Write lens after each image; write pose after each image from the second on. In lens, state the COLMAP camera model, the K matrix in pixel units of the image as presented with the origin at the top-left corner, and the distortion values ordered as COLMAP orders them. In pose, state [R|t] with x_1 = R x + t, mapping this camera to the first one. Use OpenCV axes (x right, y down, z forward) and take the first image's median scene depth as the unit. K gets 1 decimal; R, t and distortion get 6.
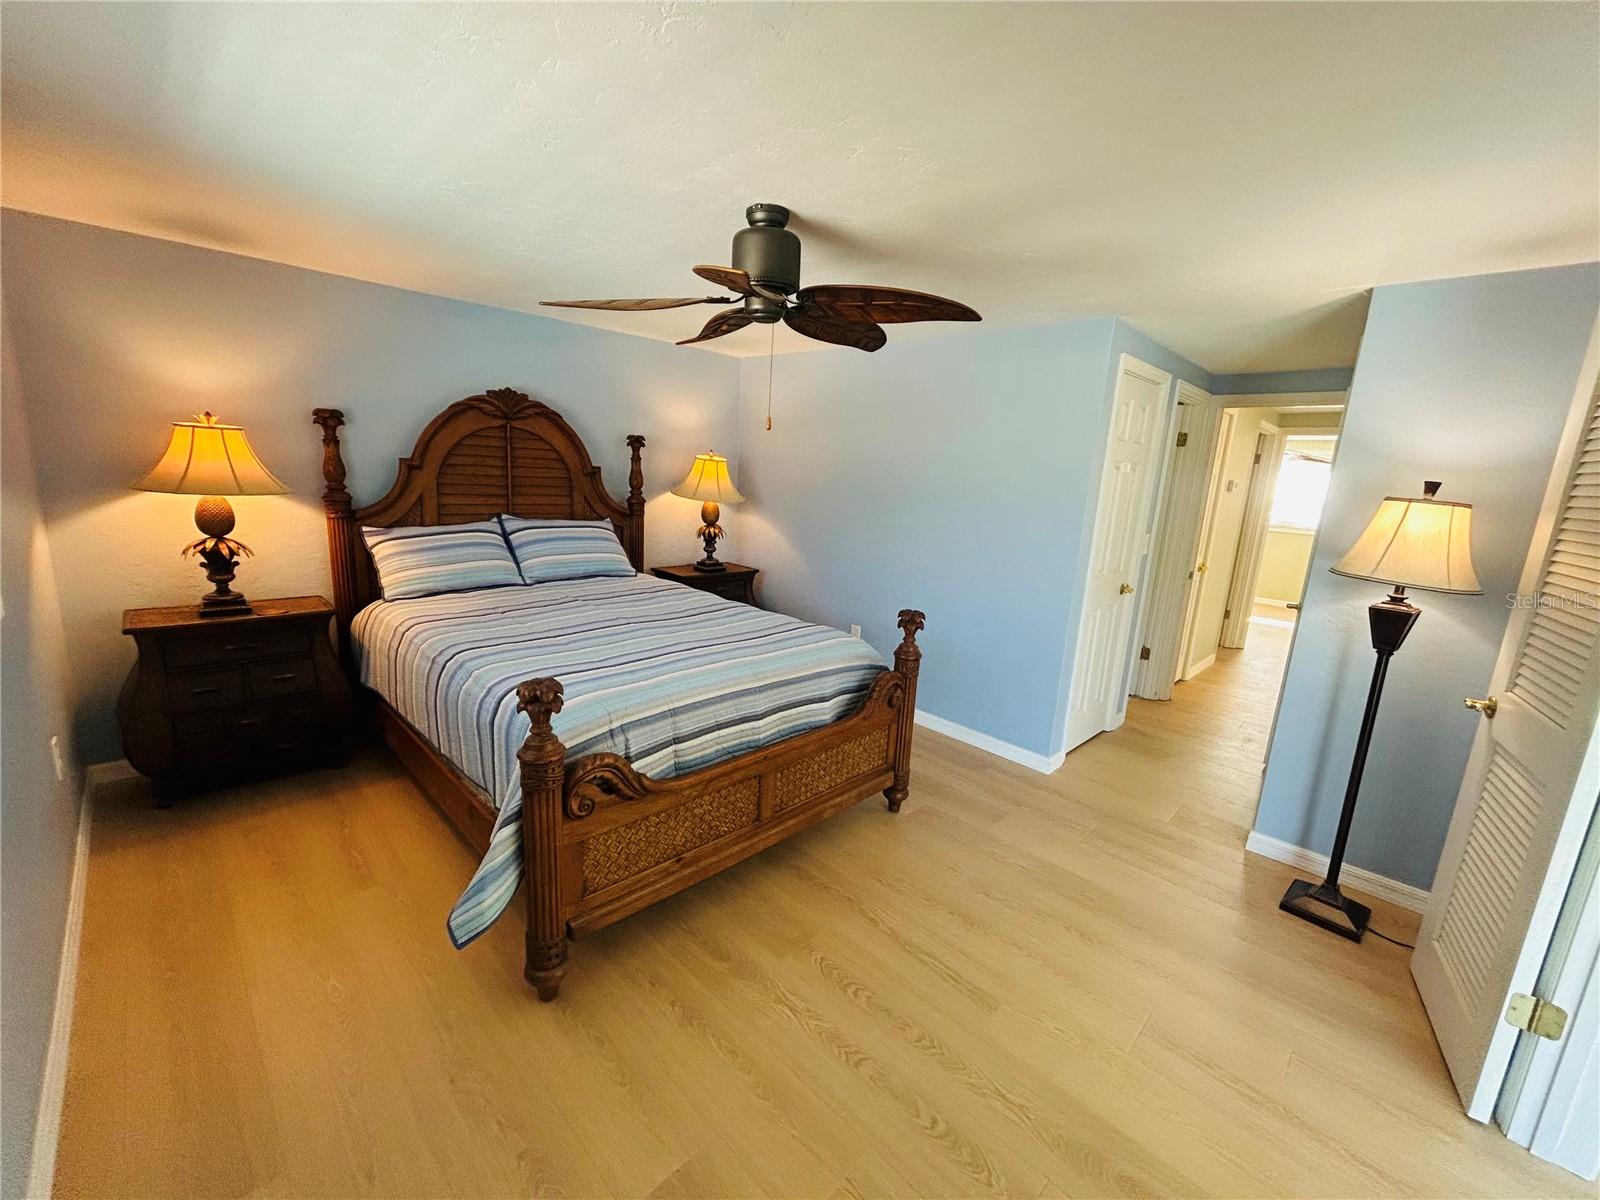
lens RADIAL K [[645.1, 0, 802.1], [0, 645.1, 599.9], [0, 0, 1]] dist [-0.003510, 0.000756]
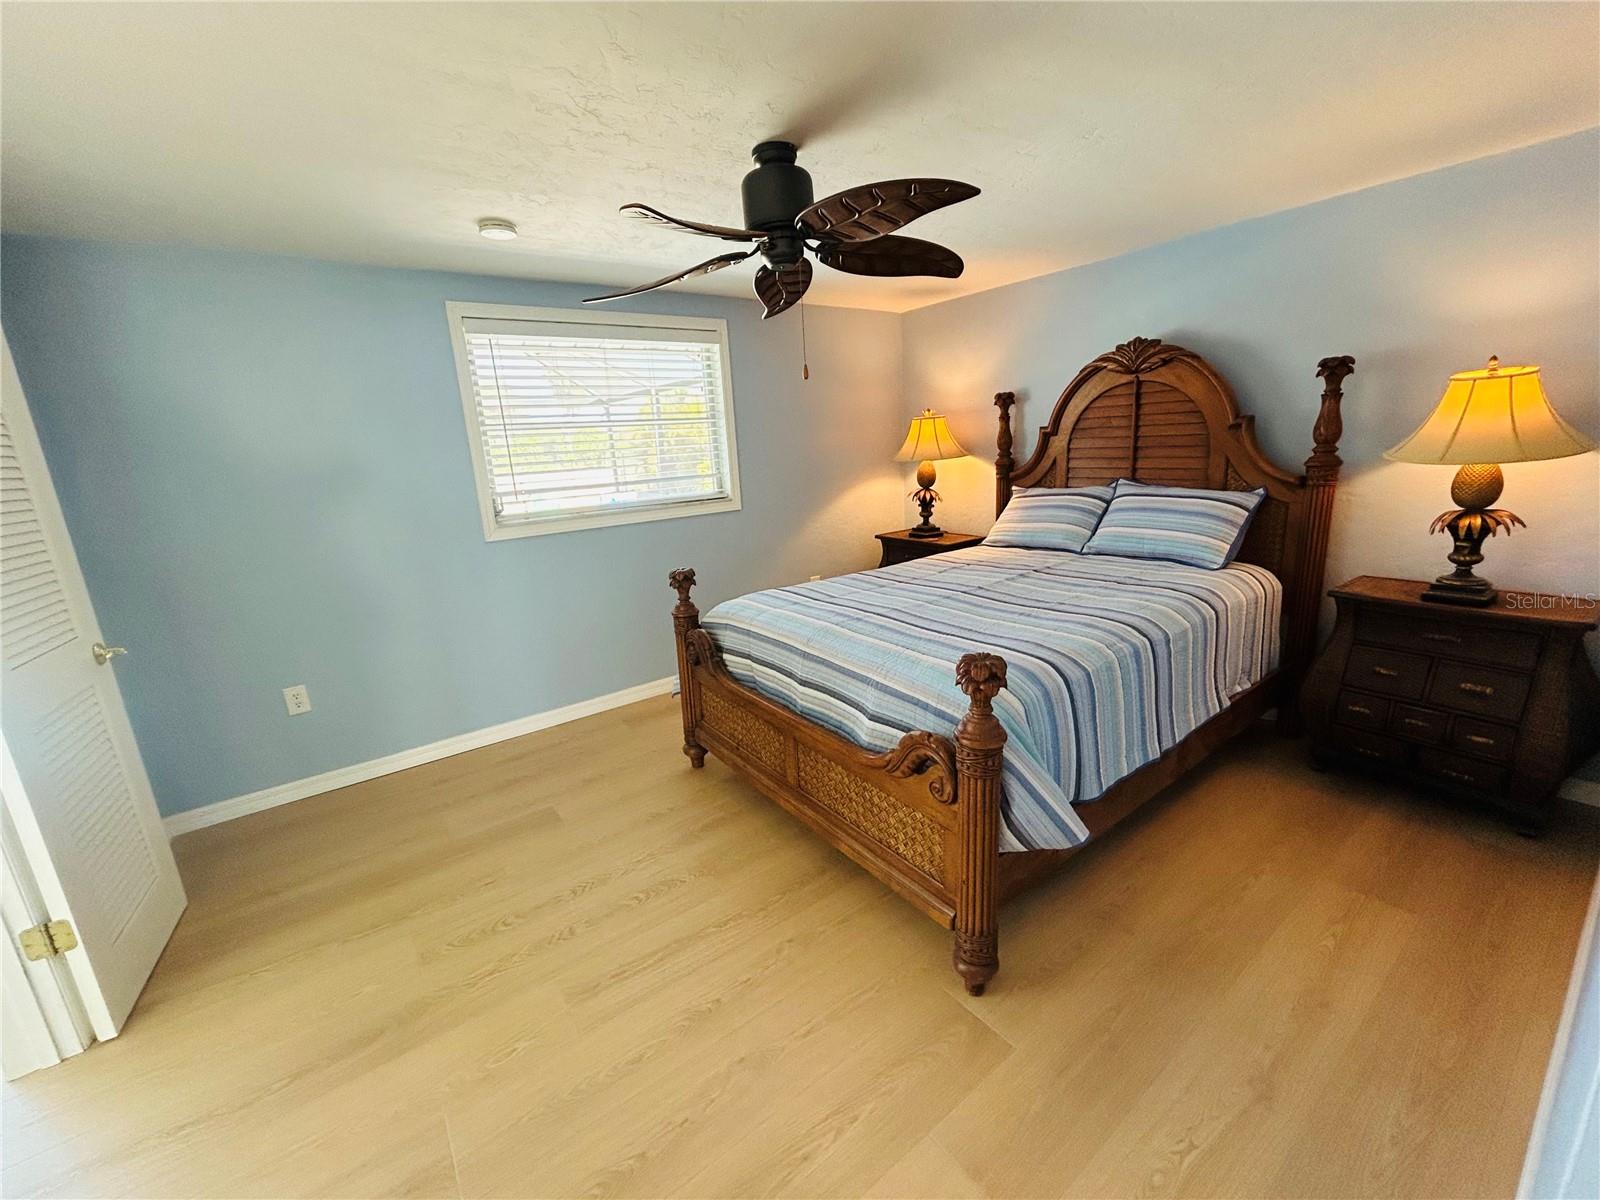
lens RADIAL K [[645.1, 0, 798.2], [0, 645.1, 600.9], [0, 0, 1]] dist [-0.003510, 0.000756]
pose [[-0.156925, 0.193049, -0.968559, 0.655277], [-0.154509, 0.963835, 0.217141, -0.113078], [0.975449, 0.183726, -0.121423, 0.837583]]
